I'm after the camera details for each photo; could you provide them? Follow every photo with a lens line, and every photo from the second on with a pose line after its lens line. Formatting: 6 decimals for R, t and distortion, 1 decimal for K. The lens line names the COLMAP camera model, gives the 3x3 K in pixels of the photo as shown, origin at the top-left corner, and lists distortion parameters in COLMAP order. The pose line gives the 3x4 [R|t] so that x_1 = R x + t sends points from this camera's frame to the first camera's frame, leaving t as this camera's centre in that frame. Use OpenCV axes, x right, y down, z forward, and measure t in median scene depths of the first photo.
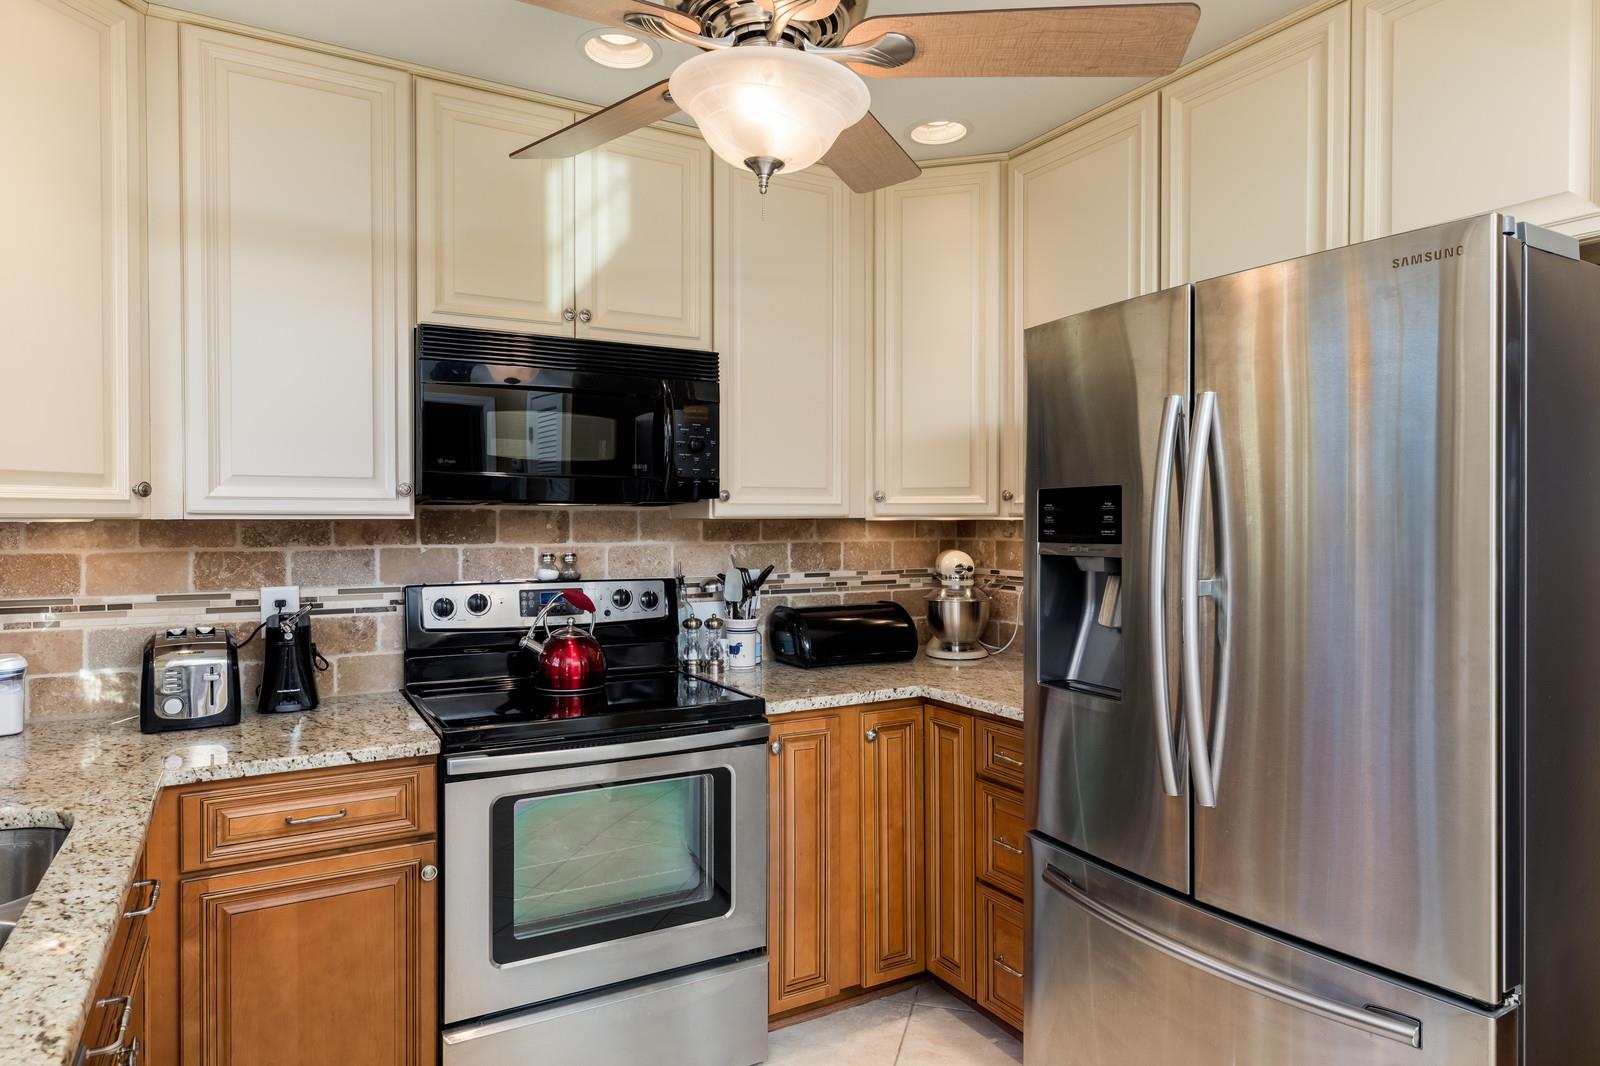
lens RADIAL K [[943.6, 0, 816.4], [0, 943.6, 529.7], [0, 0, 1]] dist [0.005107, -0.002057]
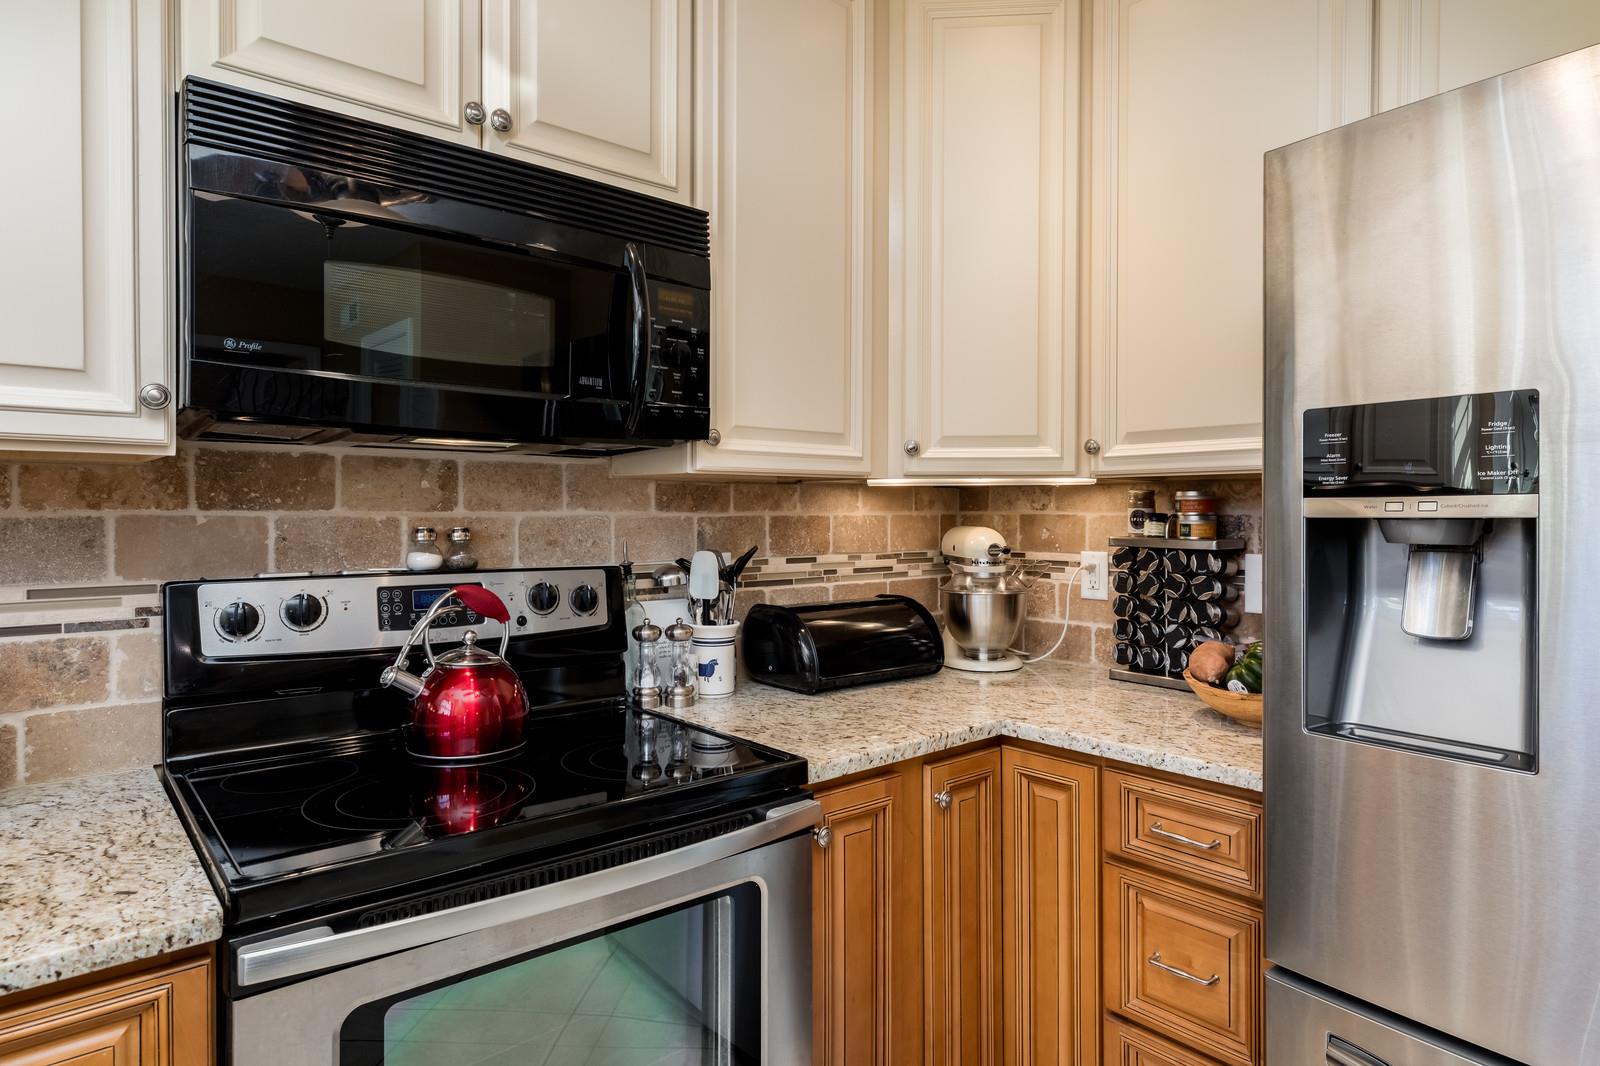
lens RADIAL K [[906.9, 0, 796.9], [0, 906.9, 518.5], [0, 0, 1]] dist [0.012296, -0.000214]
pose [[0.986871, -0.000613, 0.161512, -0.149005], [0.001256, 0.999992, -0.003875, 0.023685], [-0.161508, 0.004027, 0.986863, 0.396377]]
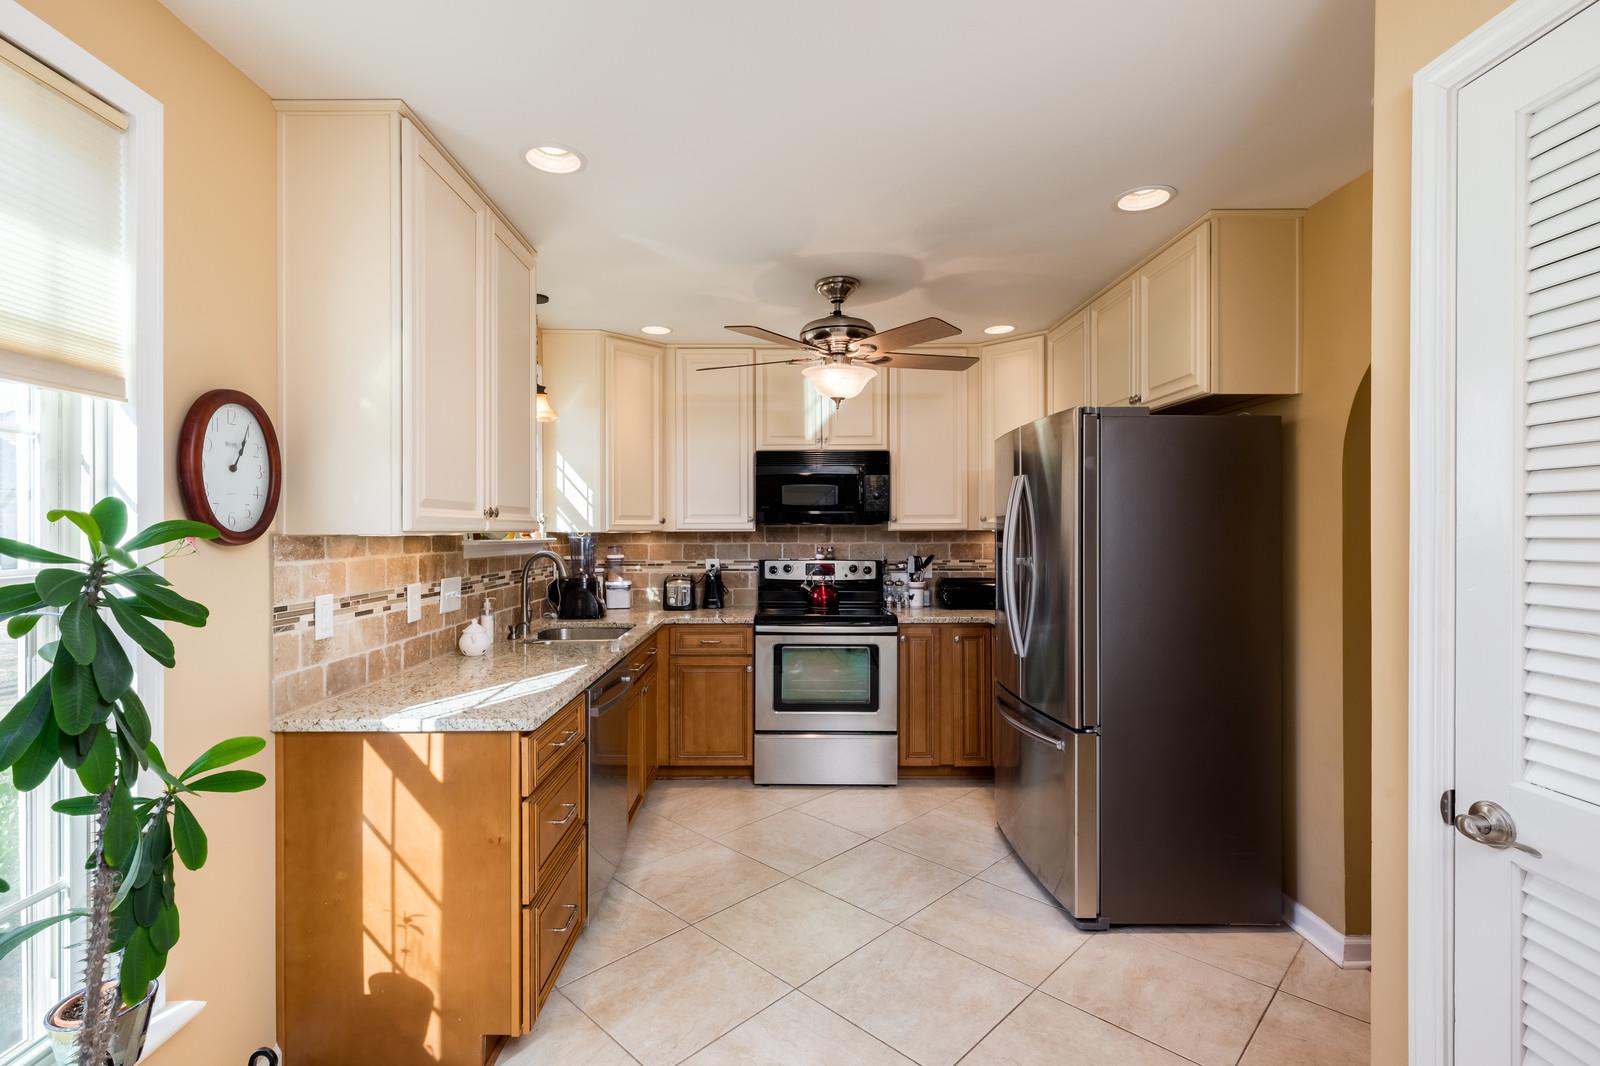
lens RADIAL K [[732.1, 0, 793.3], [0, 732.1, 534.8], [0, 0, 1]] dist [0.012019, 0.000222]
pose [[0.871304, 0.001554, -0.490741, 0.522249], [-0.003745, 0.999987, -0.003481, 0.003444], [0.490729, 0.004871, 0.871299, -0.528648]]
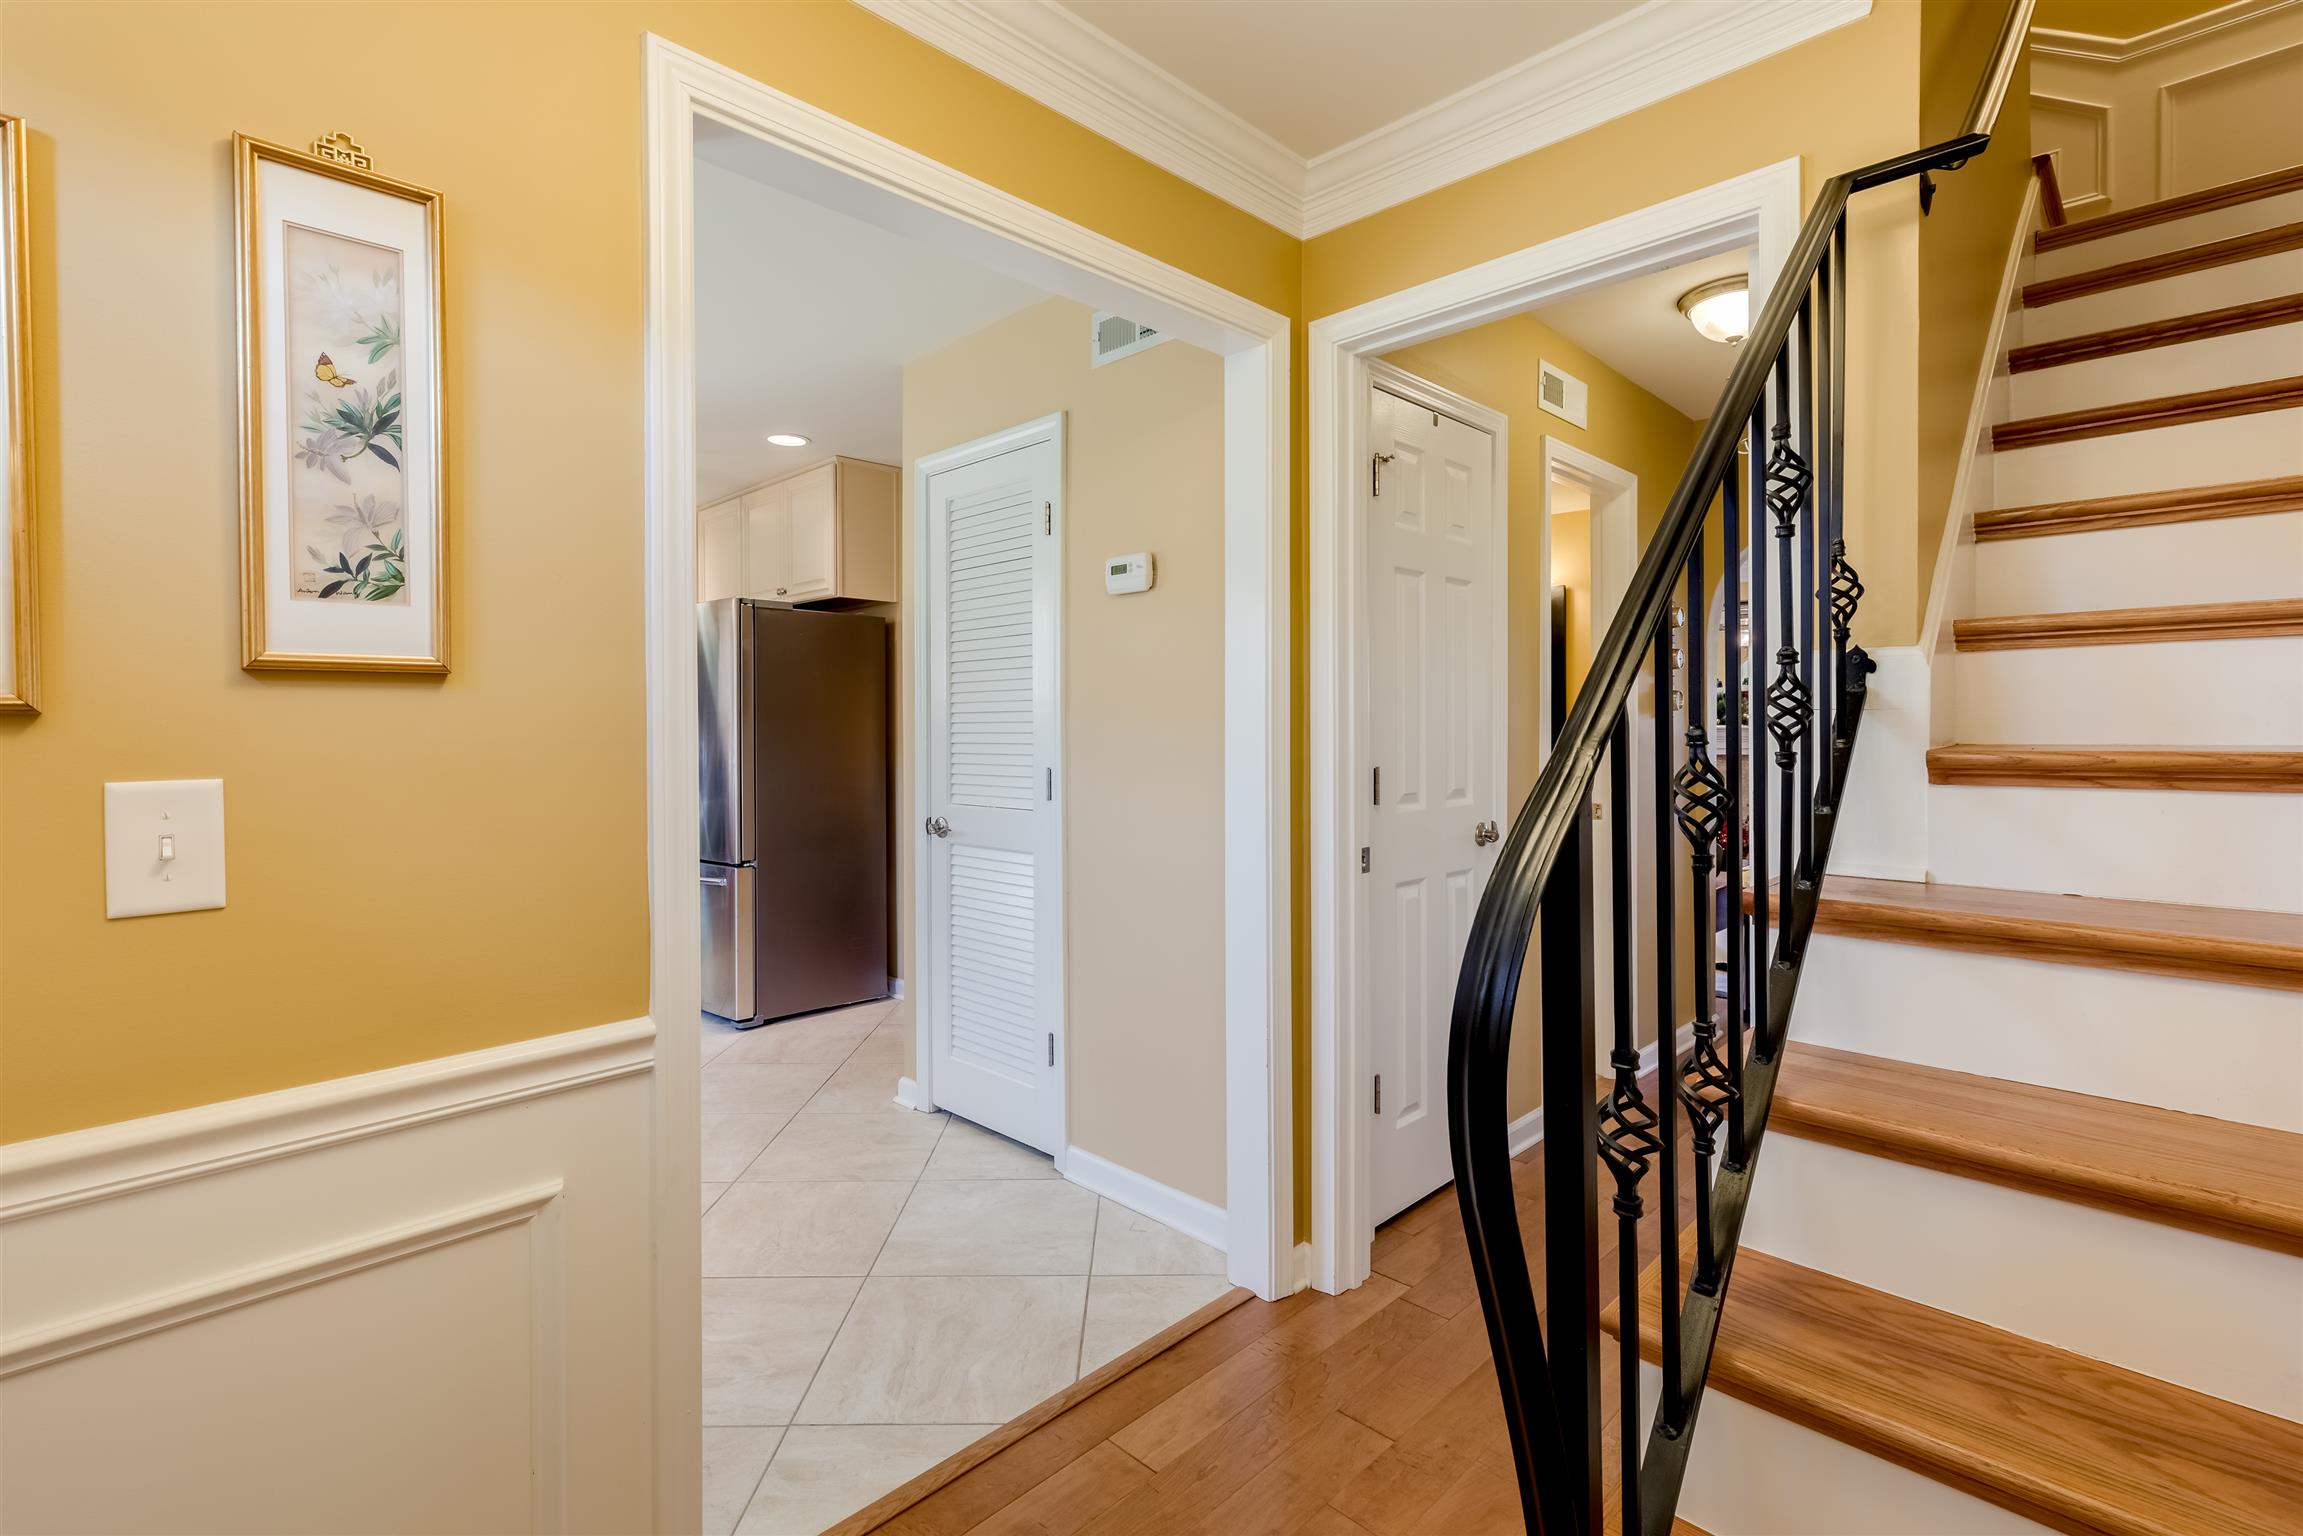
lens RADIAL K [[1053.8, 0, 1137.6], [0, 1053.8, 746.2], [0, 0, 1]] dist [0.012019, 0.000222]
pose [[0.969185, -0.003684, 0.246307, 0.579734], [0.003127, 0.999992, 0.002652, 0.066622], [-0.246315, -0.001800, 0.969188, -1.305265]]
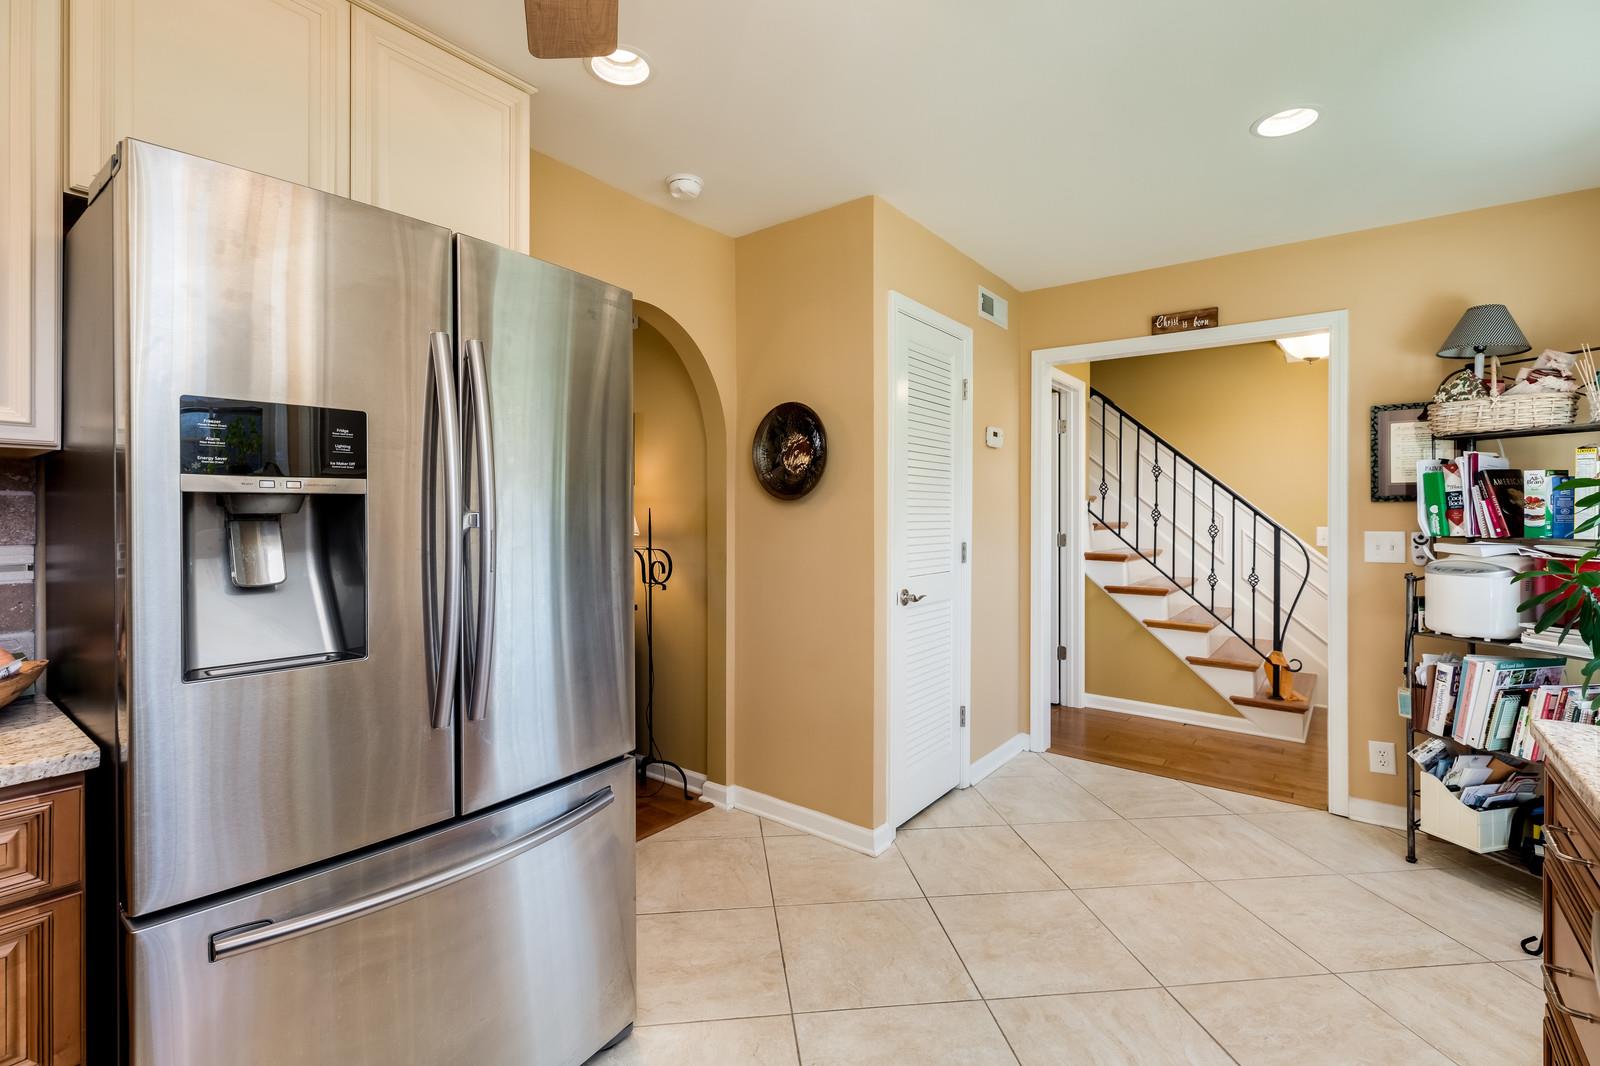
lens RADIAL K [[732.1, 0, 806.3], [0, 732.1, 524.0], [0, 0, 1]] dist [0.012019, 0.000222]
pose [[-0.387973, -0.007487, 0.921640, -0.348787], [0.010566, 0.999865, 0.012570, 0.039530], [-0.921610, 0.014615, -0.387841, 0.659455]]
